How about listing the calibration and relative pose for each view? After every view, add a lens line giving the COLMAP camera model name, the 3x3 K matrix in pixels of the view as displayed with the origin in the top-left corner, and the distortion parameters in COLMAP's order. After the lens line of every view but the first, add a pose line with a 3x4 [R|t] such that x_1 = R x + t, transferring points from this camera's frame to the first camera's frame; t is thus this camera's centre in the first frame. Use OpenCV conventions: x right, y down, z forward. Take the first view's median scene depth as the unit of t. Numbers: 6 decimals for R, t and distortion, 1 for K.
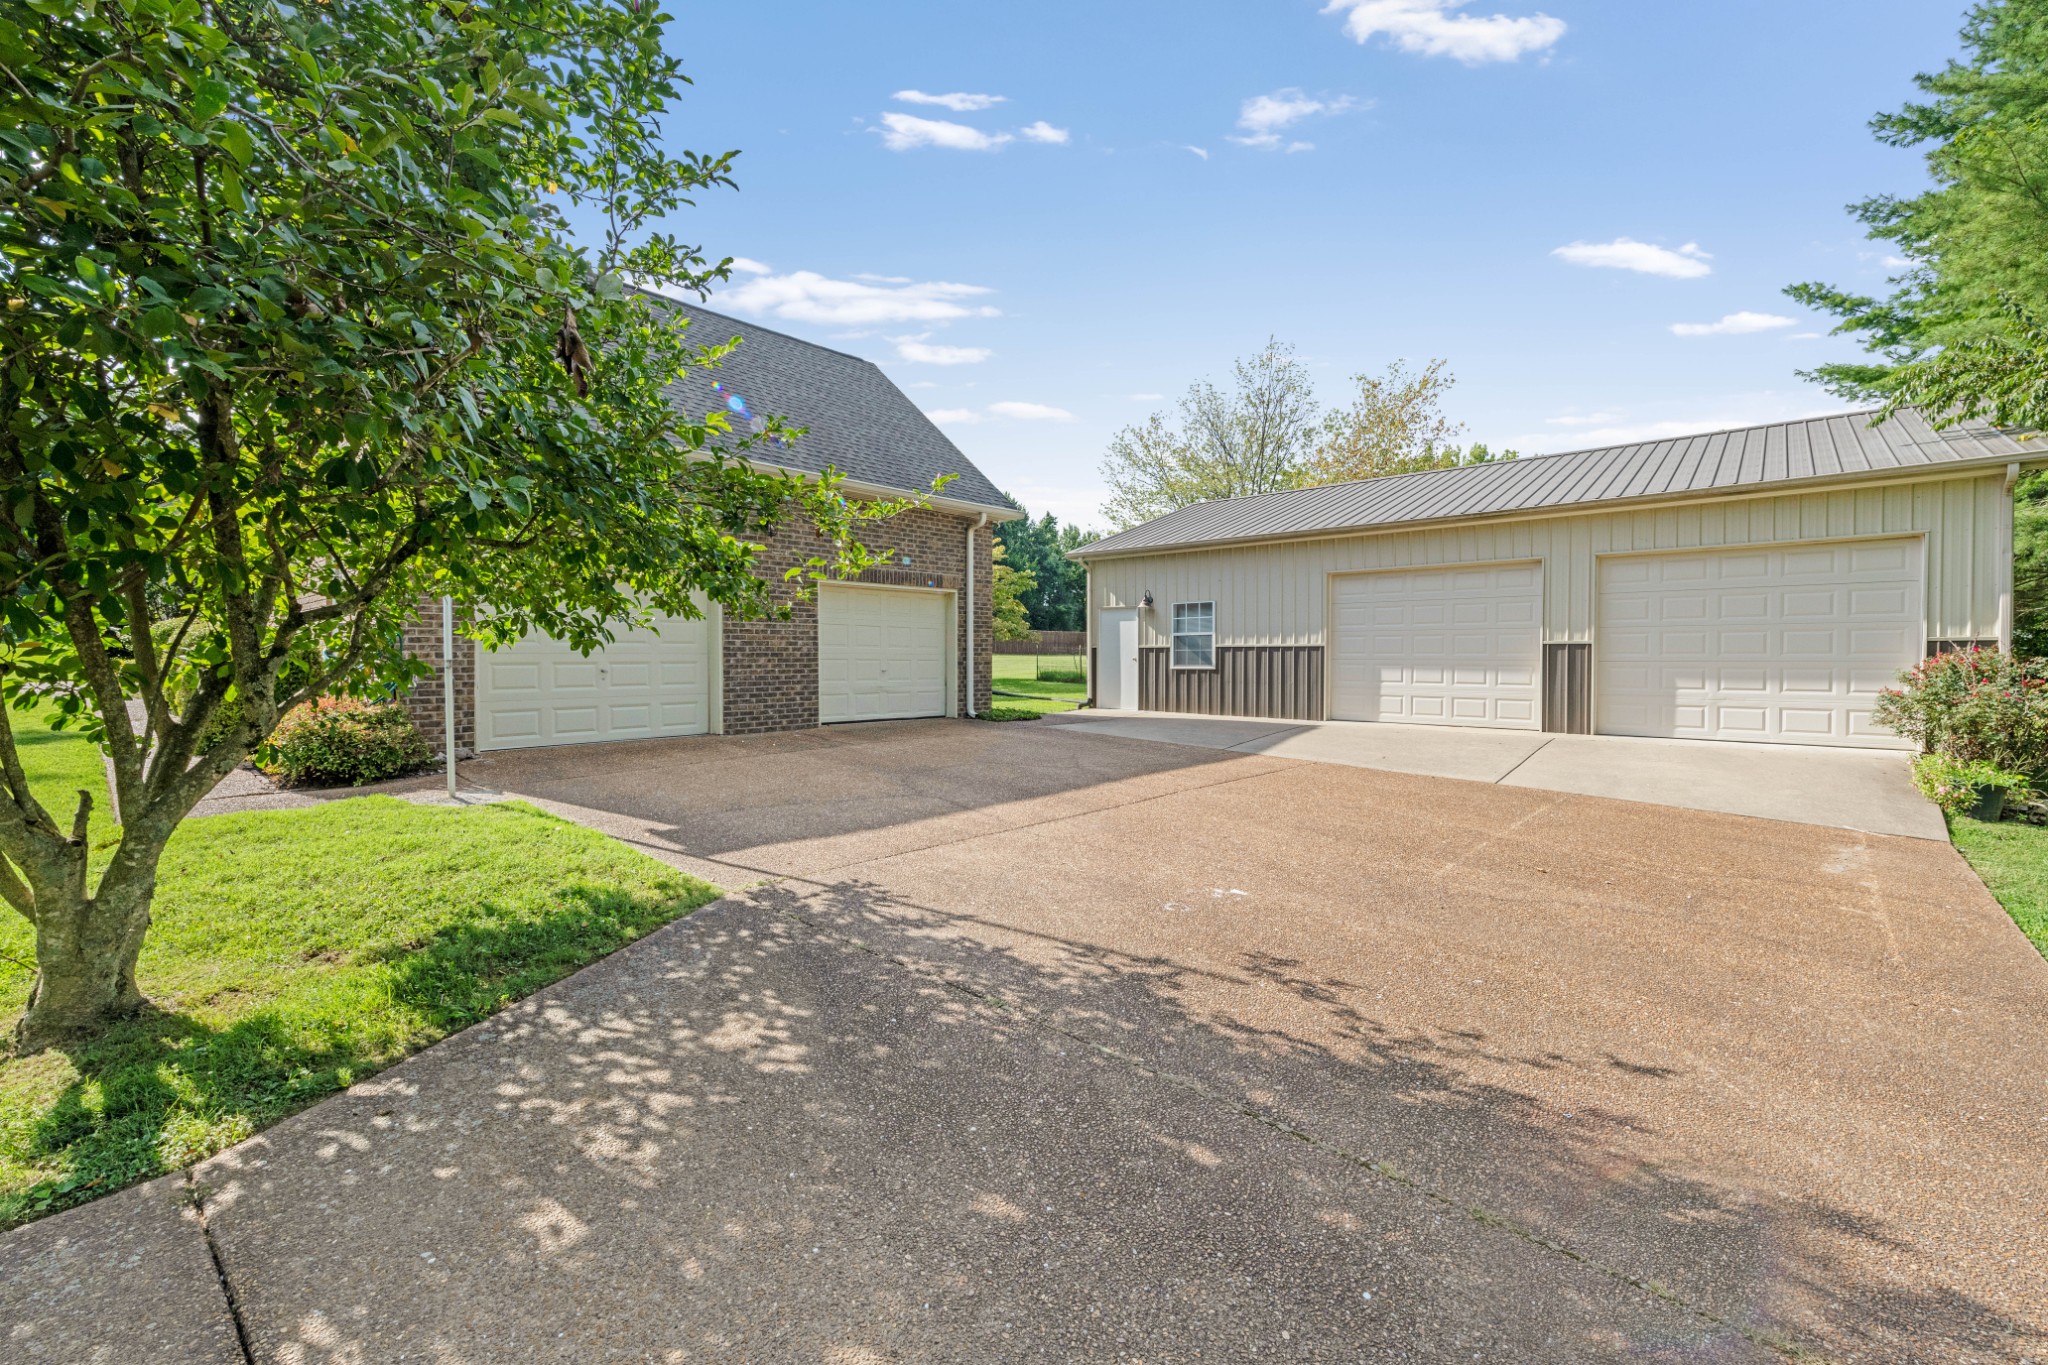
lens RADIAL K [[808.5, 0, 1033.6], [0, 808.5, 666.4], [0, 0, 1]] dist [0.003092, 0.000245]
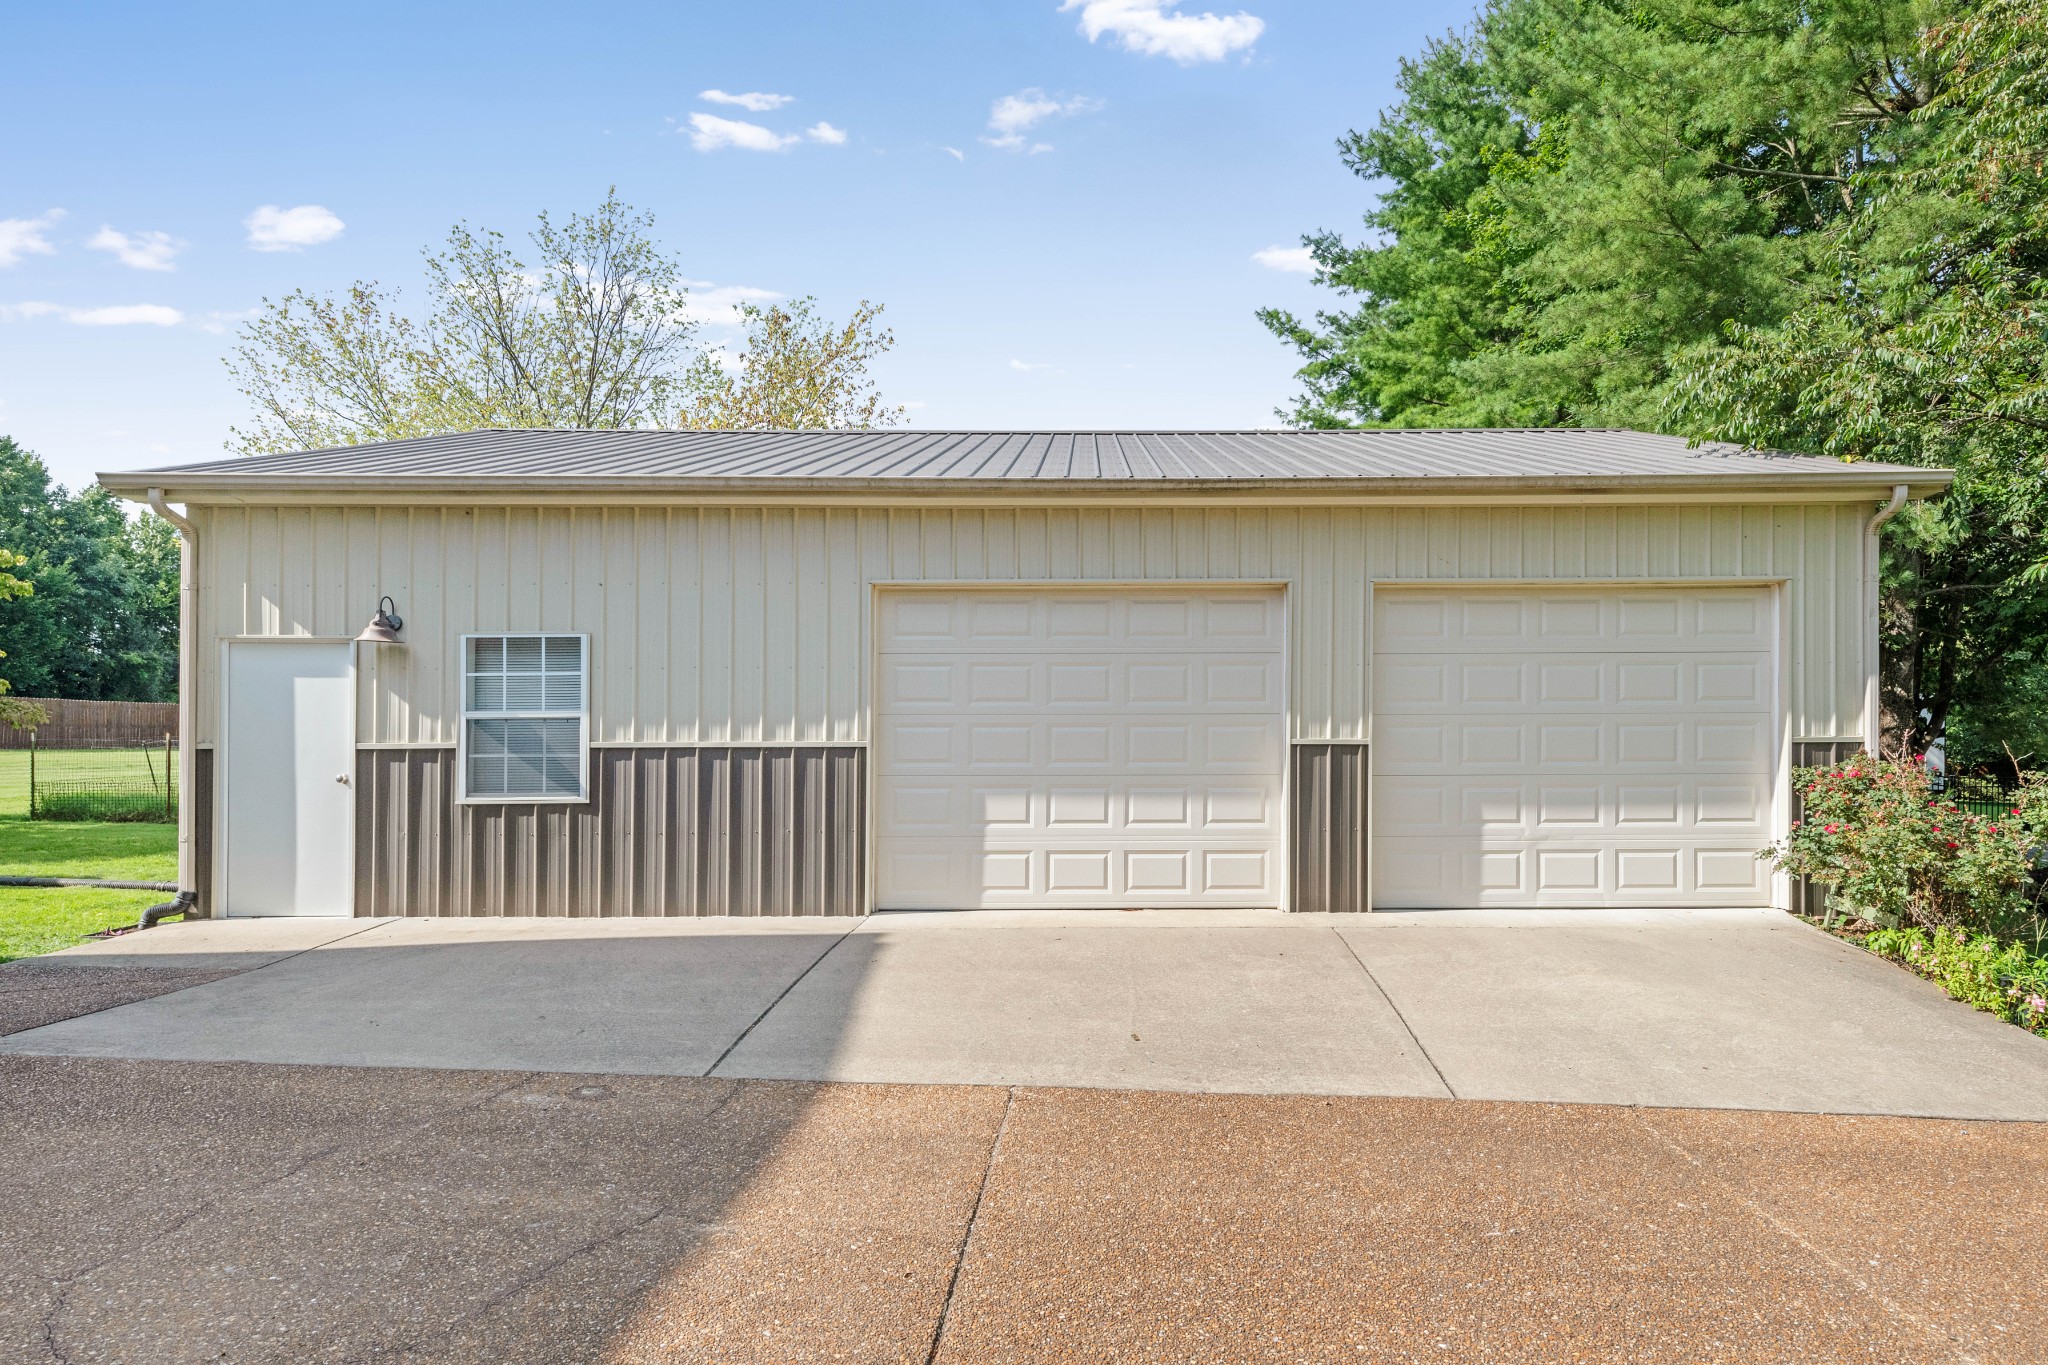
lens RADIAL K [[1121.3, 0, 1090.5], [0, 1121.3, 719.4], [0, 0, 1]] dist [0.006228, -0.000444]
pose [[0.739374, 0.010623, 0.673212, 0.031901], [0.013025, 0.999463, -0.030076, -0.017124], [-0.673169, 0.031006, 0.738838, 0.398485]]
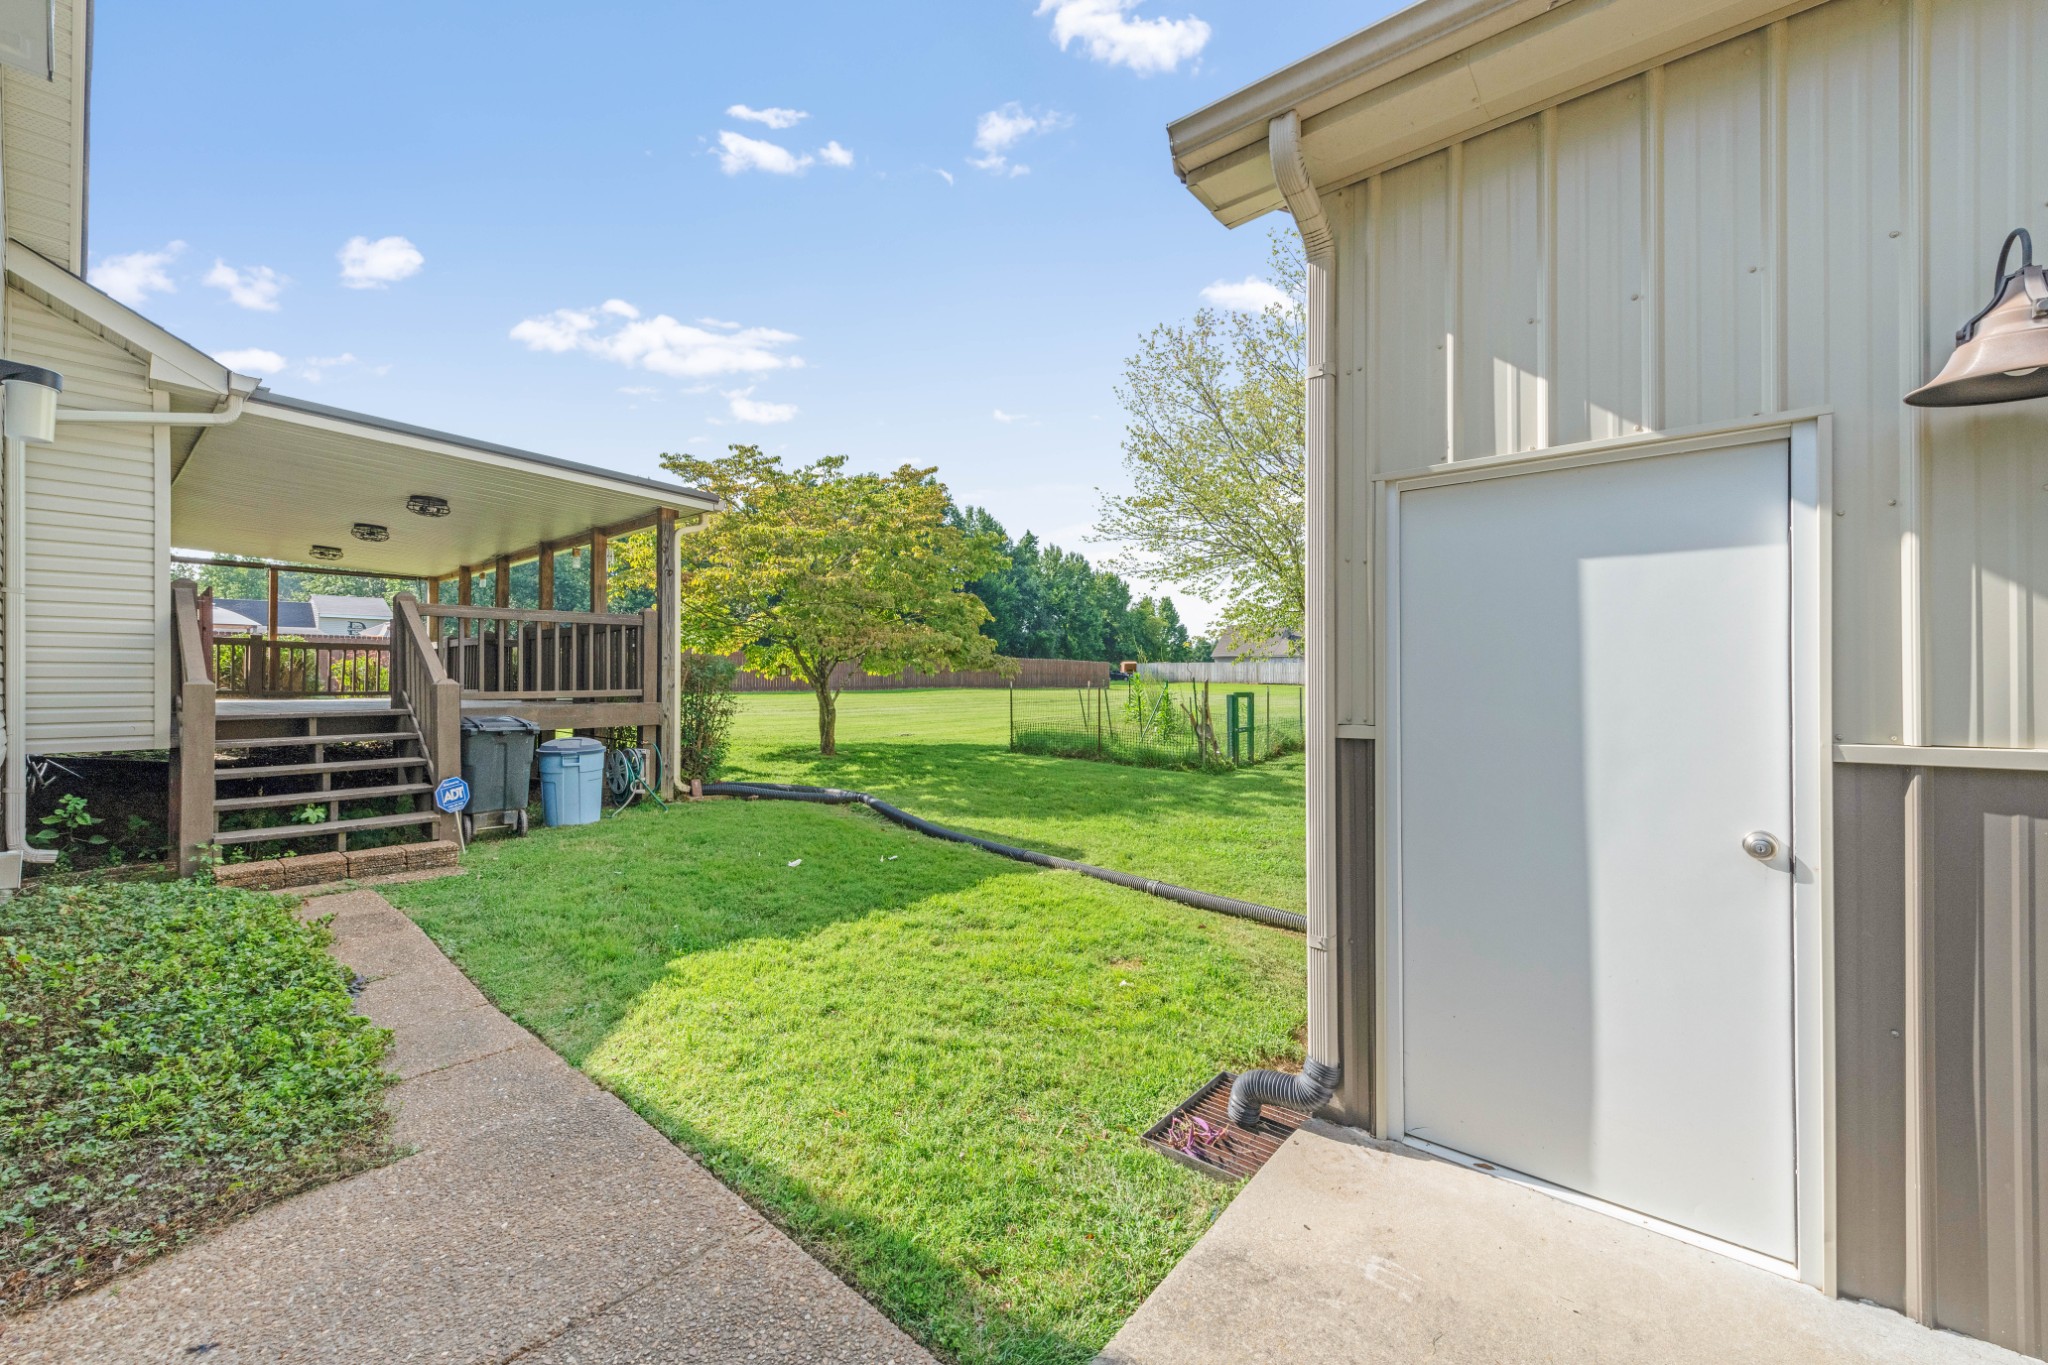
lens RADIAL K [[808.5, 0, 1033.6], [0, 808.5, 666.4], [0, 0, 1]] dist [0.003092, 0.000245]
pose [[0.999593, 0.007135, 0.027611, 0.009632], [-0.006159, 0.999358, -0.035300, -0.033213], [-0.027845, 0.035116, 0.998995, 0.917700]]
